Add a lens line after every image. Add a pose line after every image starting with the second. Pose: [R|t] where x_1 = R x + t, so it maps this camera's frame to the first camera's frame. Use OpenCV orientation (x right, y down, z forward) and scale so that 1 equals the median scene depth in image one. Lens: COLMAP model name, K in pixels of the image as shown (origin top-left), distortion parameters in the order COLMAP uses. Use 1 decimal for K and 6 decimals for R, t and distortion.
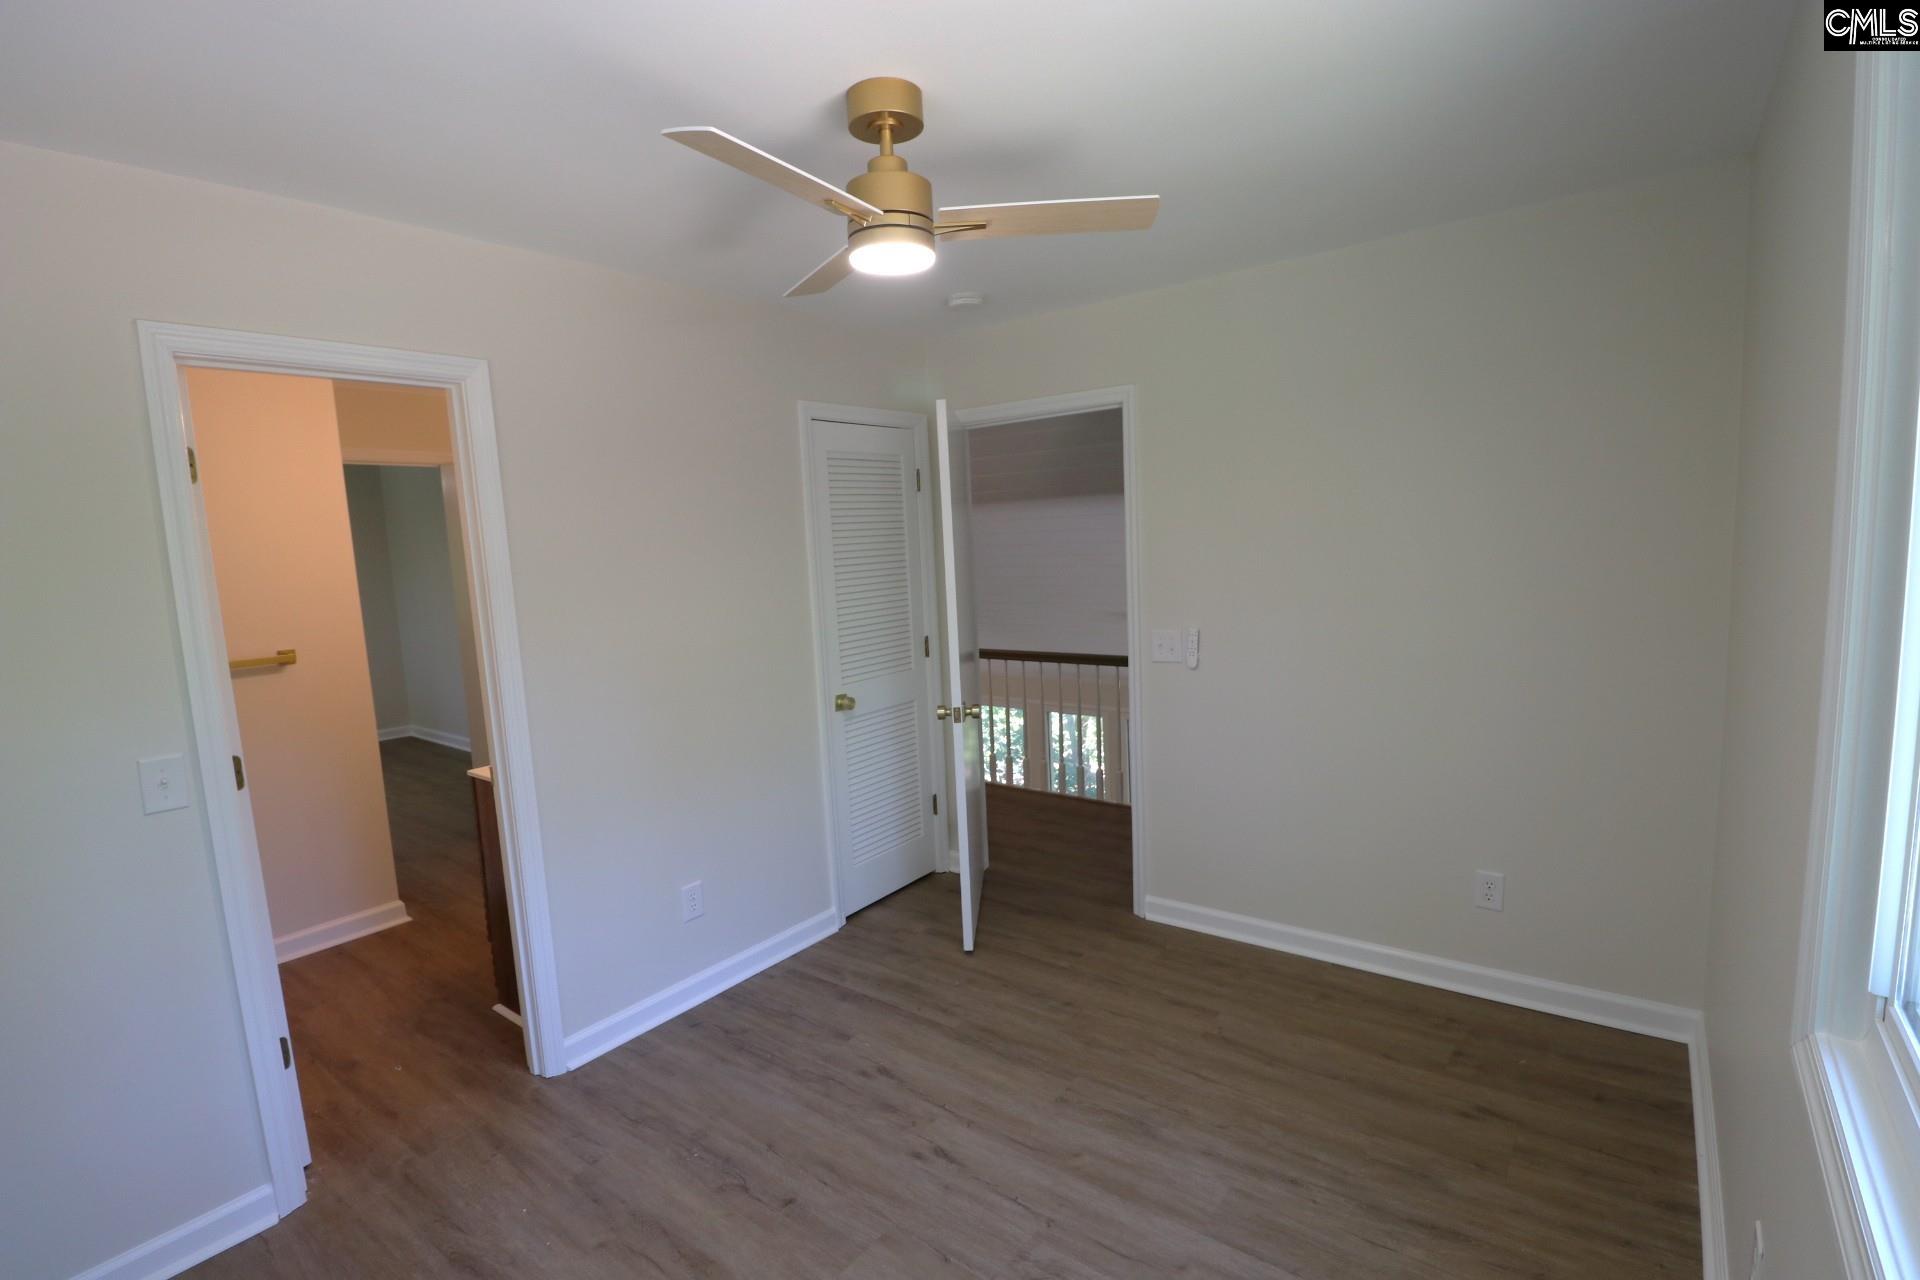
lens RADIAL K [[887.7, 0, 960.9], [0, 887.7, 644.2], [0, 0, 1]] dist [-0.000837, -0.012243]
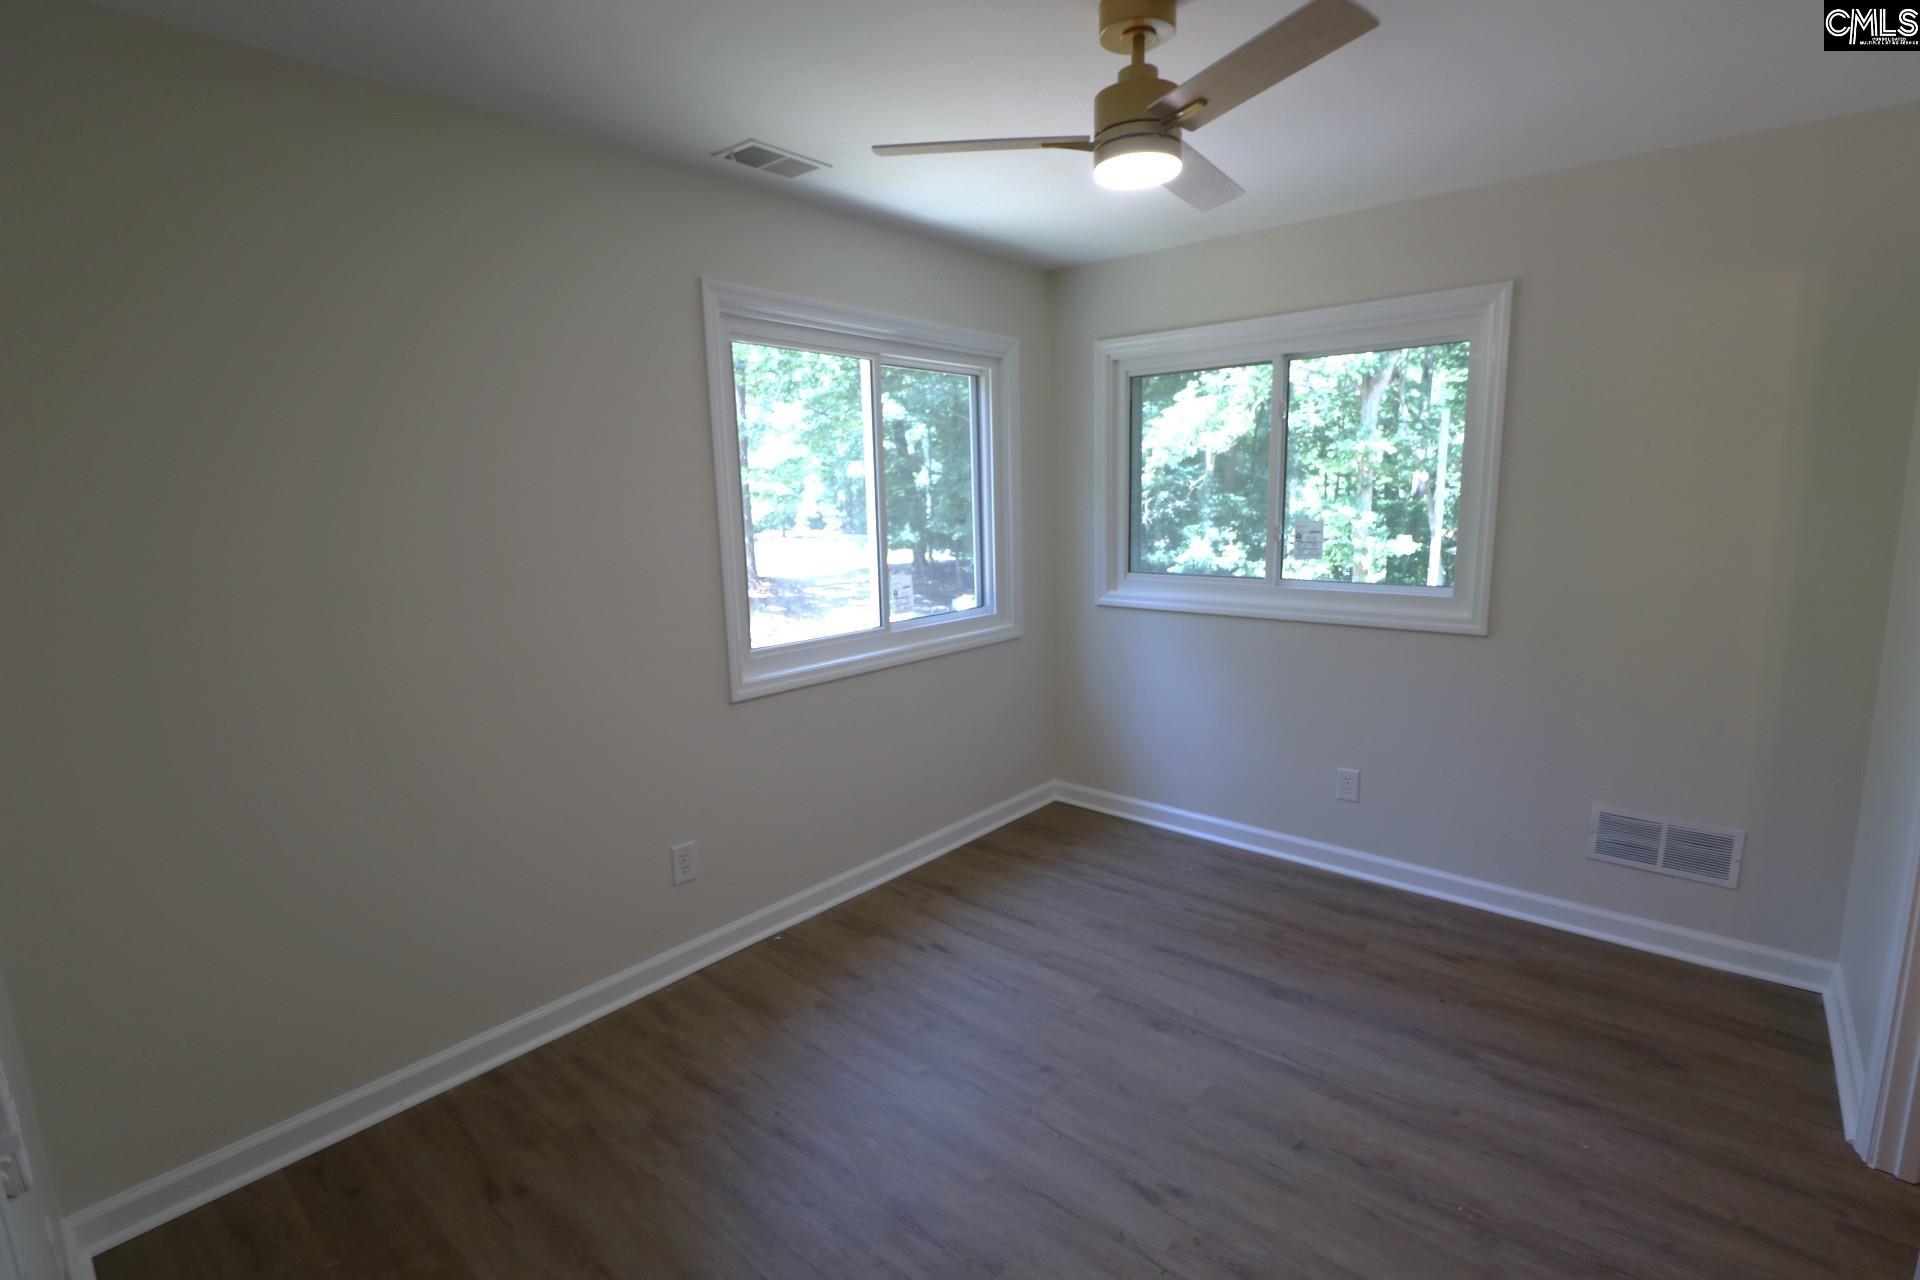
lens RADIAL K [[887.7, 0, 960.9], [0, 887.7, 644.2], [0, 0, 1]] dist [-0.000837, -0.012243]
pose [[-0.996011, 0.059038, 0.066901, 0.070066], [0.075761, 0.955653, 0.284584, -0.177751], [-0.047133, 0.288517, -0.956314, 1.693595]]
